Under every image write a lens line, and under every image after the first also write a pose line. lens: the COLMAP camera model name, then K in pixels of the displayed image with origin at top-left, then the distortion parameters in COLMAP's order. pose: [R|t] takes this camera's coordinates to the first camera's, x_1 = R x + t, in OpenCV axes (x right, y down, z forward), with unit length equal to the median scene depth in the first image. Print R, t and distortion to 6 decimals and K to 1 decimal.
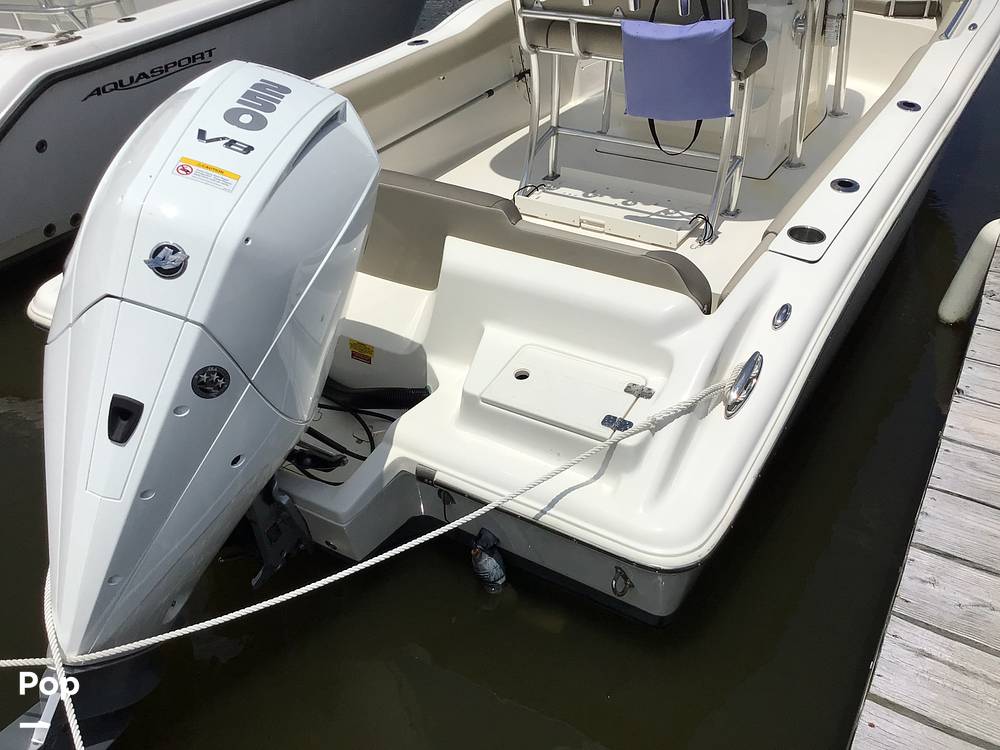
lens RADIAL K [[895.3, 0, 507.7], [0, 895.3, 373.8], [0, 0, 1]] dist [0.126489, -0.224708]
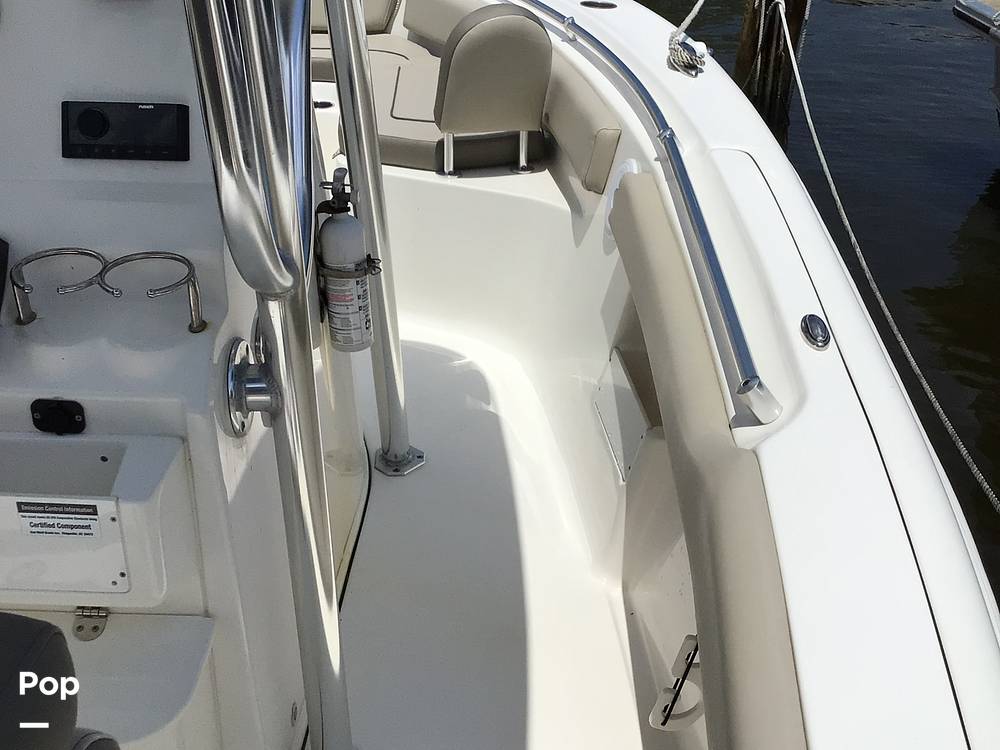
lens RADIAL K [[1194.4, 0, 498.3], [0, 1194.4, 384.3], [0, 0, 1]] dist [0.107234, -0.202586]
pose [[0.878781, -0.192102, 0.436854, 0.418726], [0.231622, 0.972044, -0.038486, -0.643793], [-0.417248, 0.135005, 0.898709, 1.188944]]
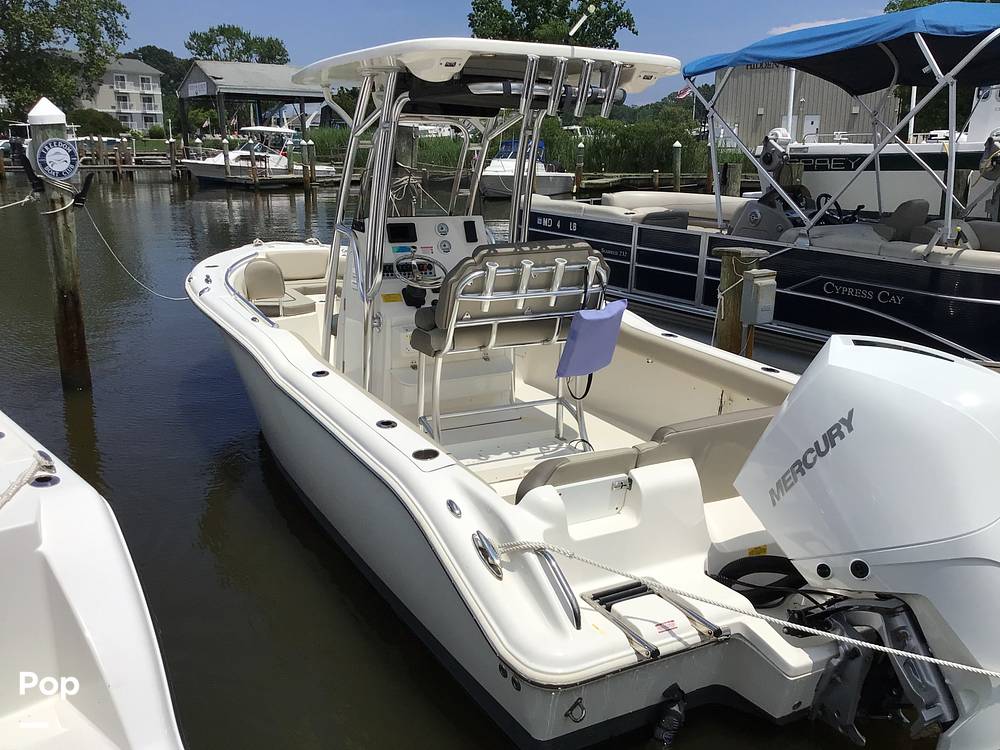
lens RADIAL K [[902.4, 0, 500.0], [0, 902.4, 375.0], [0, 0, 1]] dist [0.115694, -0.196711]
pose [[0.486064, -0.188634, 0.853322, -1.610705], [0.451359, 0.890304, -0.060290, -0.390071], [-0.748343, 0.414459, 0.517886, 0.593409]]
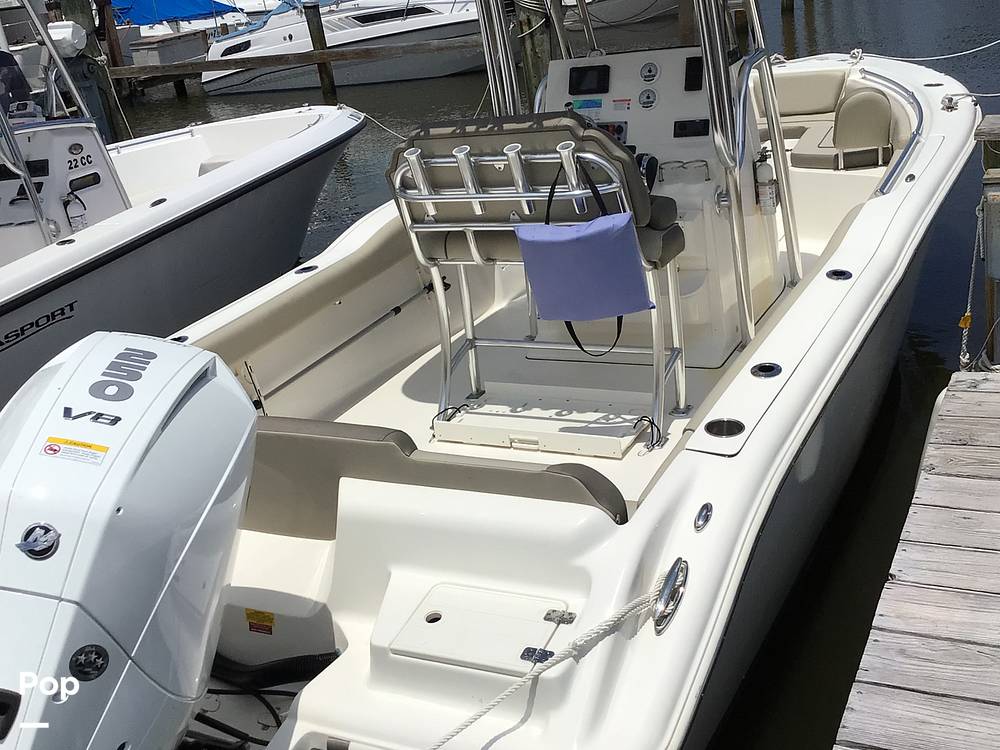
lens RADIAL K [[1194.4, 0, 498.3], [0, 1194.4, 384.3], [0, 0, 1]] dist [0.107234, -0.202586]
pose [[0.991279, -0.128775, 0.027978, 0.075543], [0.131777, 0.967360, -0.216446, 0.042856], [0.000808, 0.218245, 0.975894, -0.228612]]
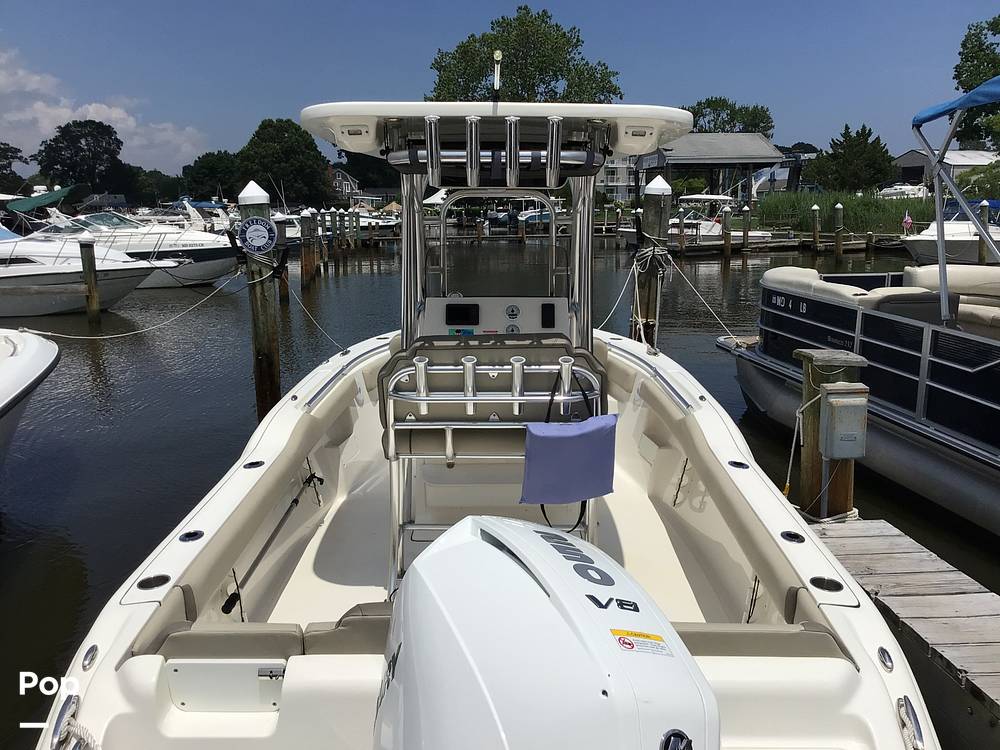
lens RADIAL K [[902.4, 0, 500.0], [0, 902.4, 375.0], [0, 0, 1]] dist [0.115694, -0.196711]
pose [[0.854464, -0.077260, 0.513734, -0.662462], [0.268583, 0.912168, -0.309537, -0.160462], [-0.444697, 0.402468, 0.800165, 0.159498]]
